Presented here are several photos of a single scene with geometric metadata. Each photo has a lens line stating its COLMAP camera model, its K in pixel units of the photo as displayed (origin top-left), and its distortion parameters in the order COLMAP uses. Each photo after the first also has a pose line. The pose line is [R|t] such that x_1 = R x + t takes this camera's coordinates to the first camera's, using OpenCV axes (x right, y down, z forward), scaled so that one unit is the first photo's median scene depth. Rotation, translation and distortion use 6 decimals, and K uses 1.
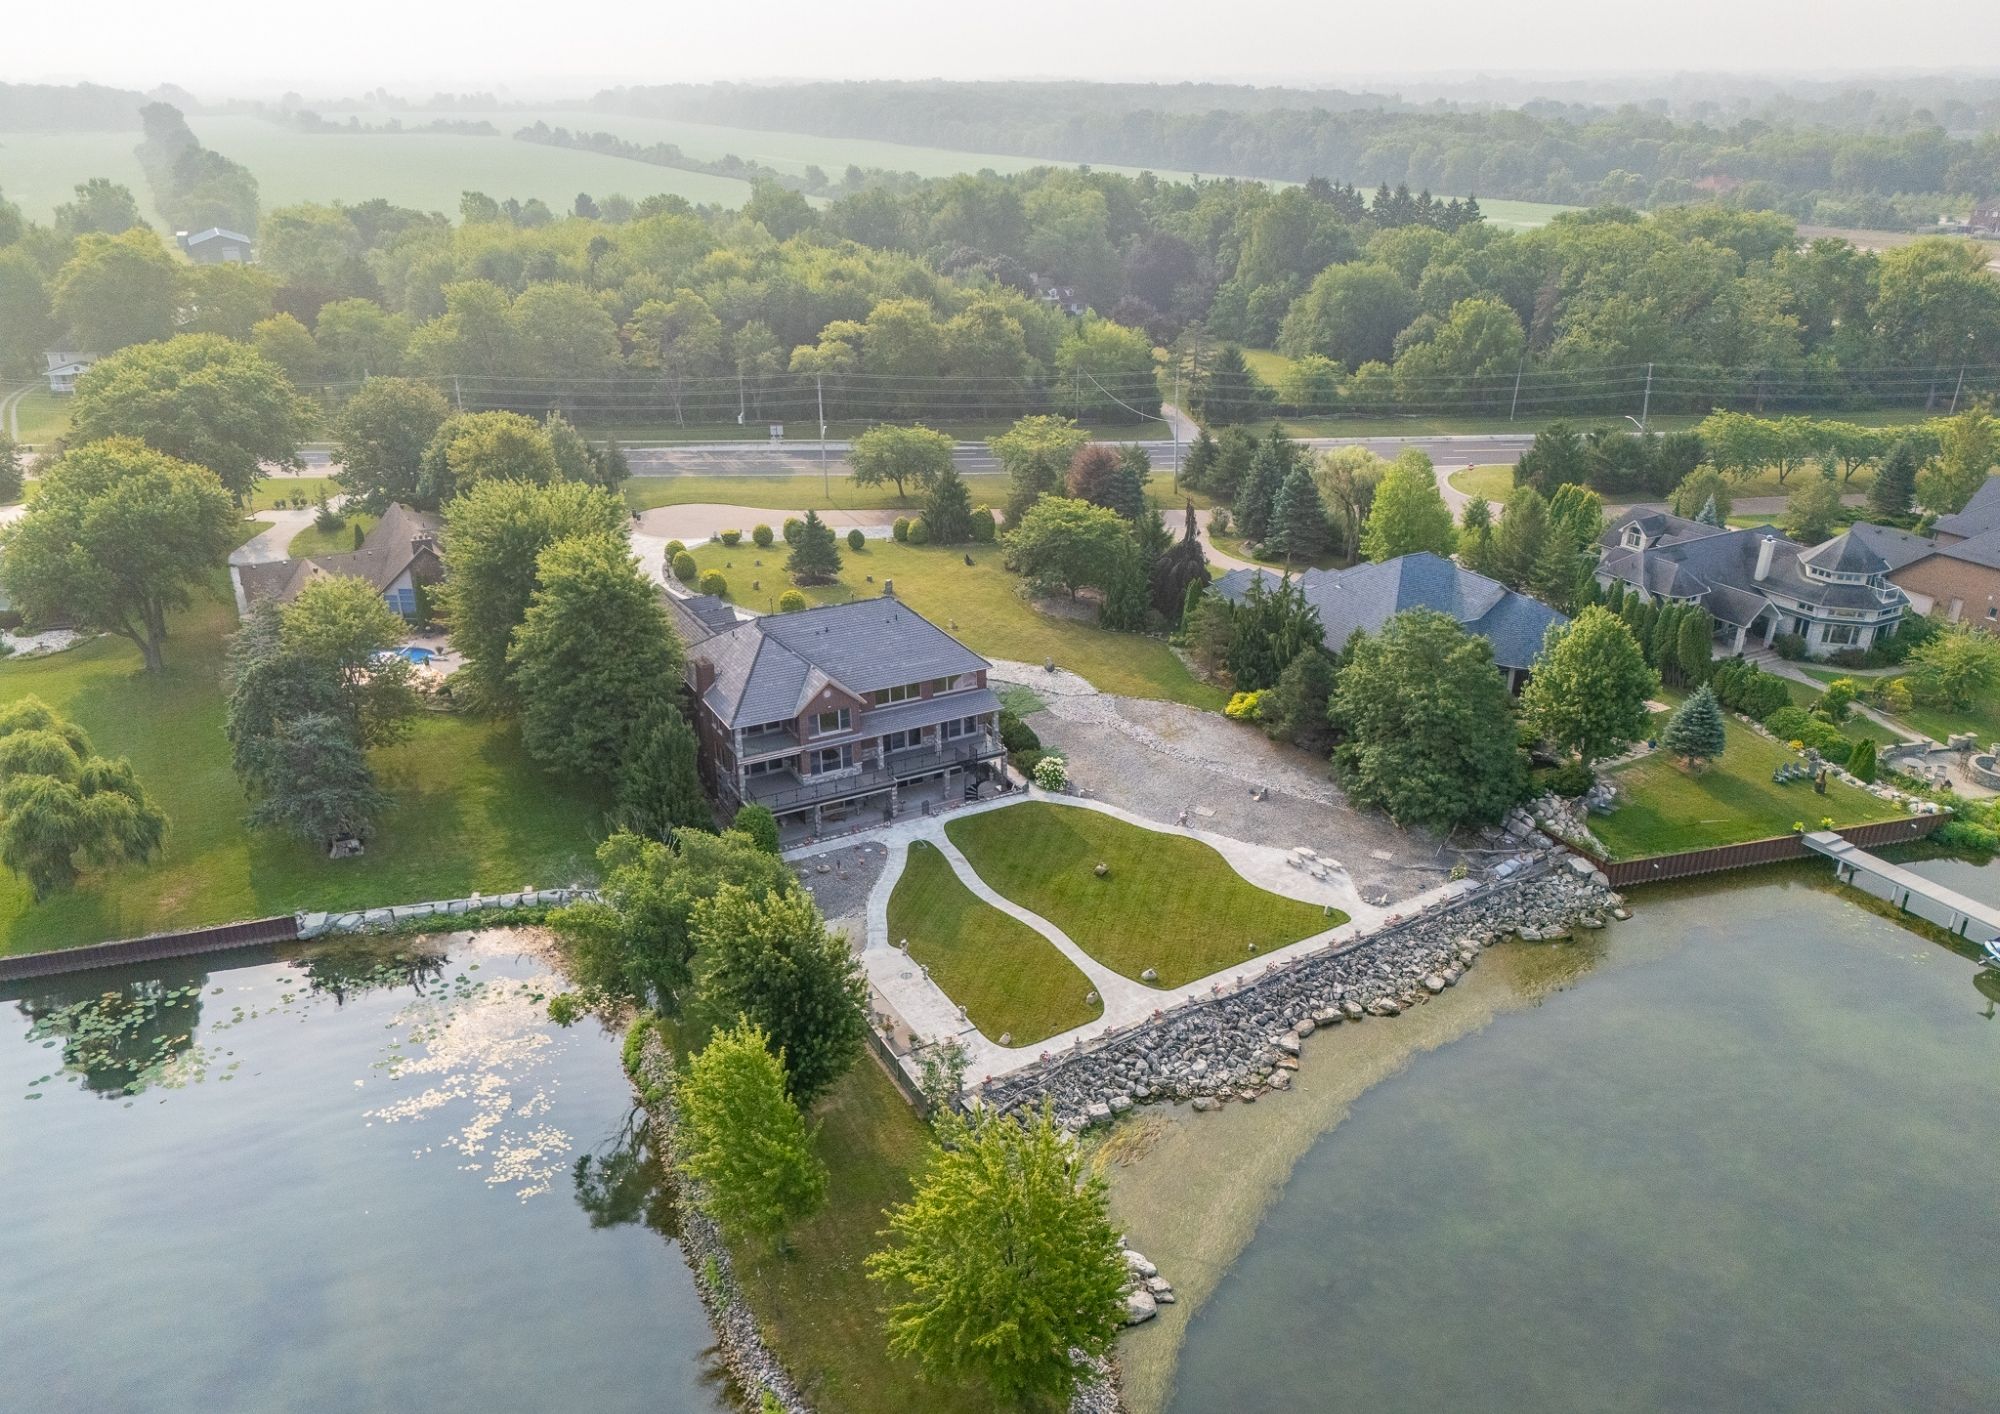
lens RADIAL K [[1447.6, 0, 1000.0], [0, 1447.6, 707.0], [0, 0, 1]] dist [0.078868, -0.070161]
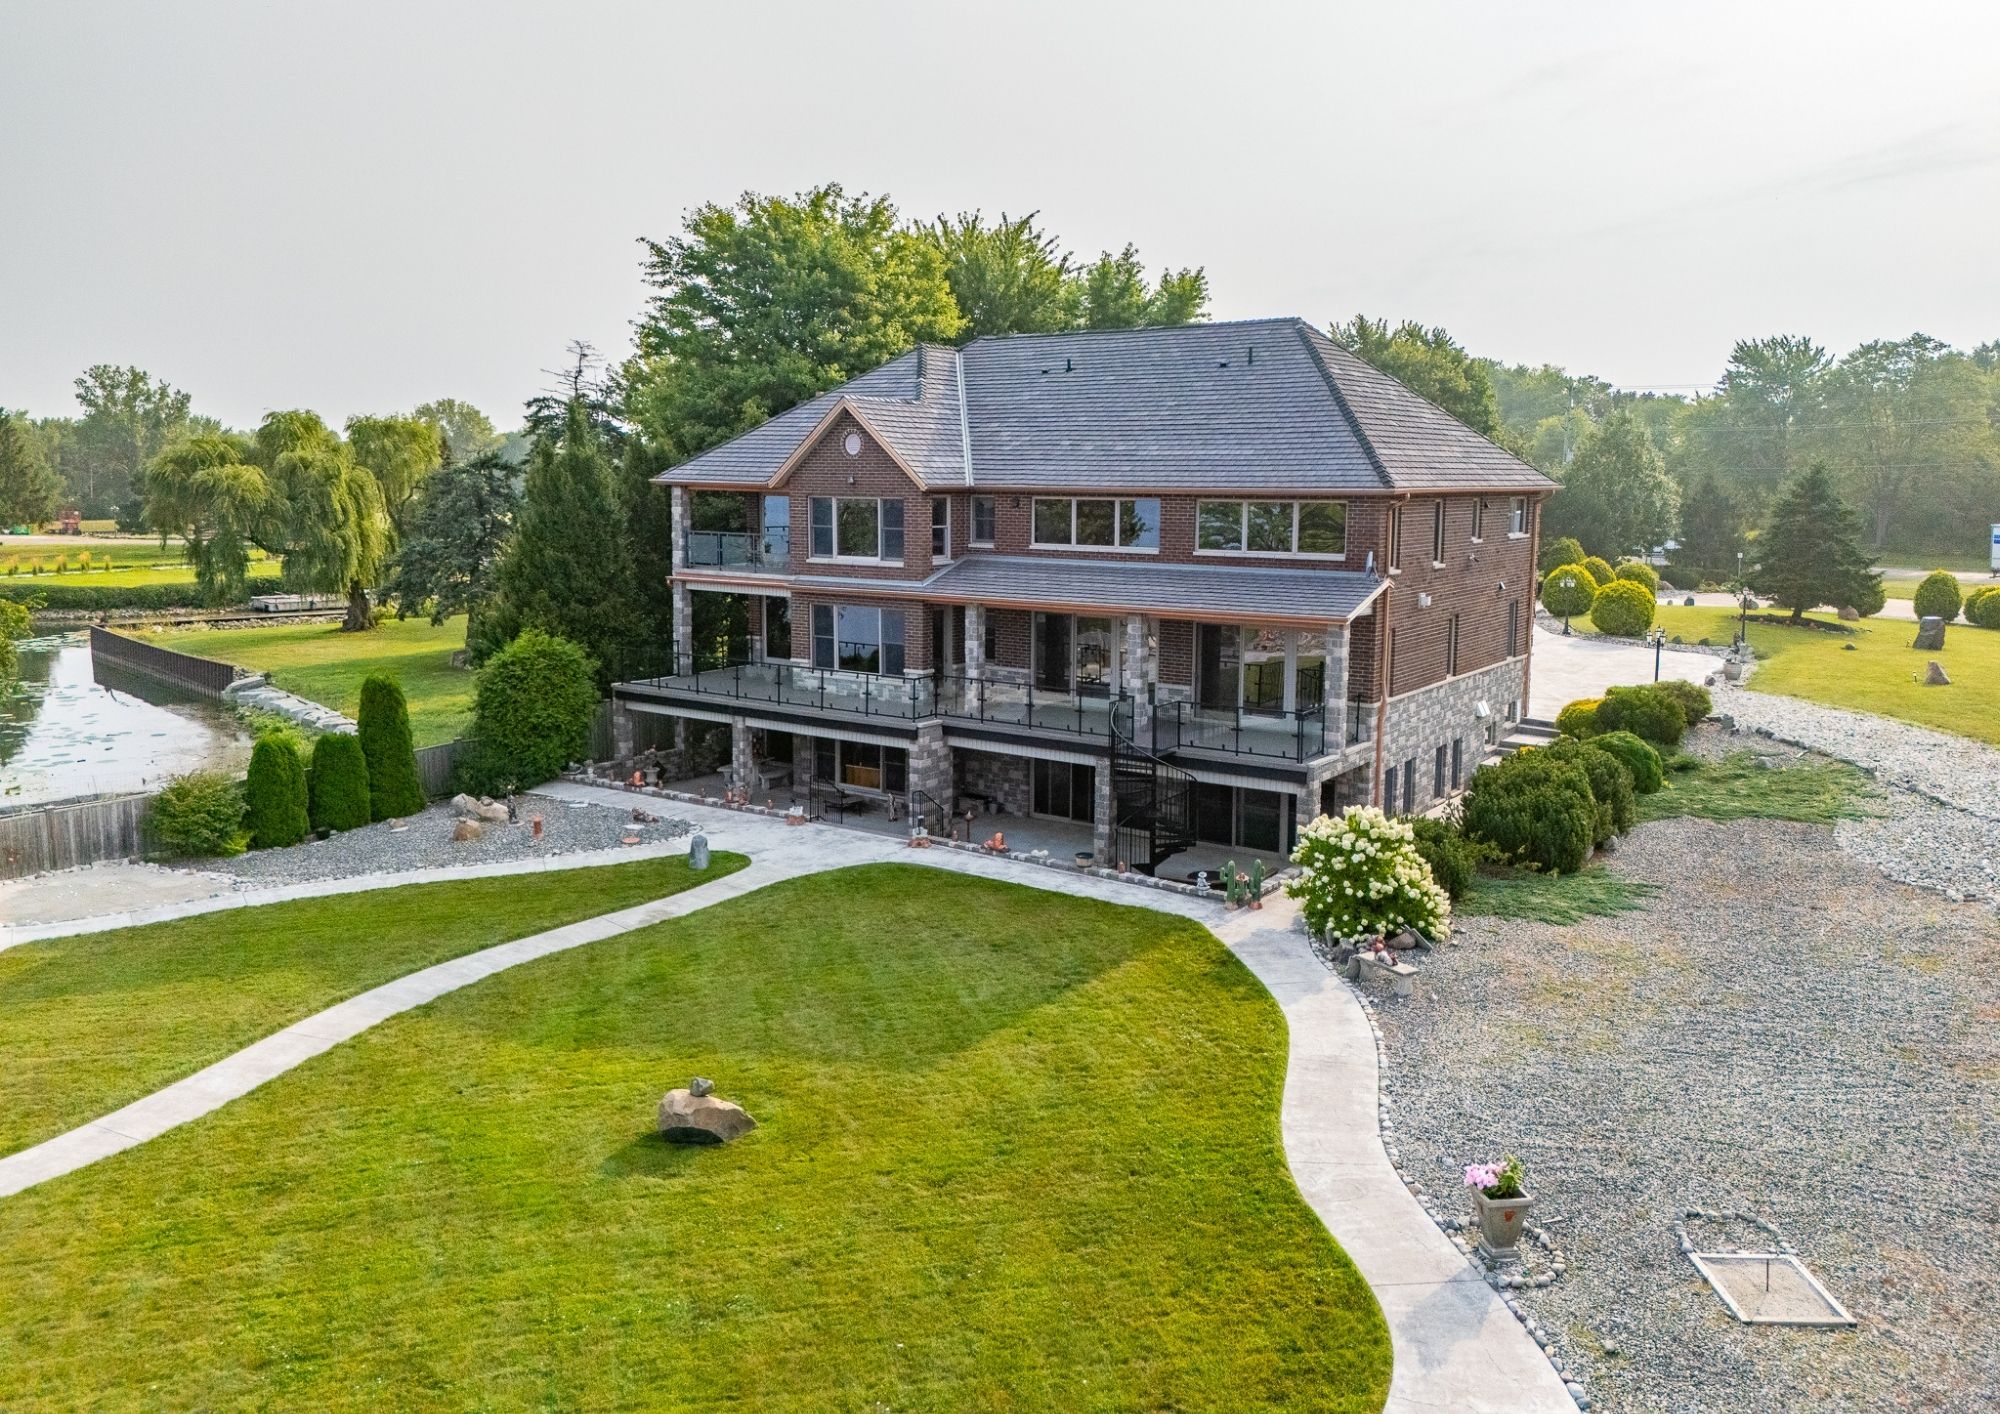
lens RADIAL K [[1447.6, 0, 1000.0], [0, 1447.6, 707.0], [0, 0, 1]] dist [0.078868, -0.070161]
pose [[0.446018, 0.145781, -0.883072, 0.235989], [-0.361019, 0.932124, -0.028463, 0.051066], [0.818983, 0.331500, 0.468374, 0.883616]]
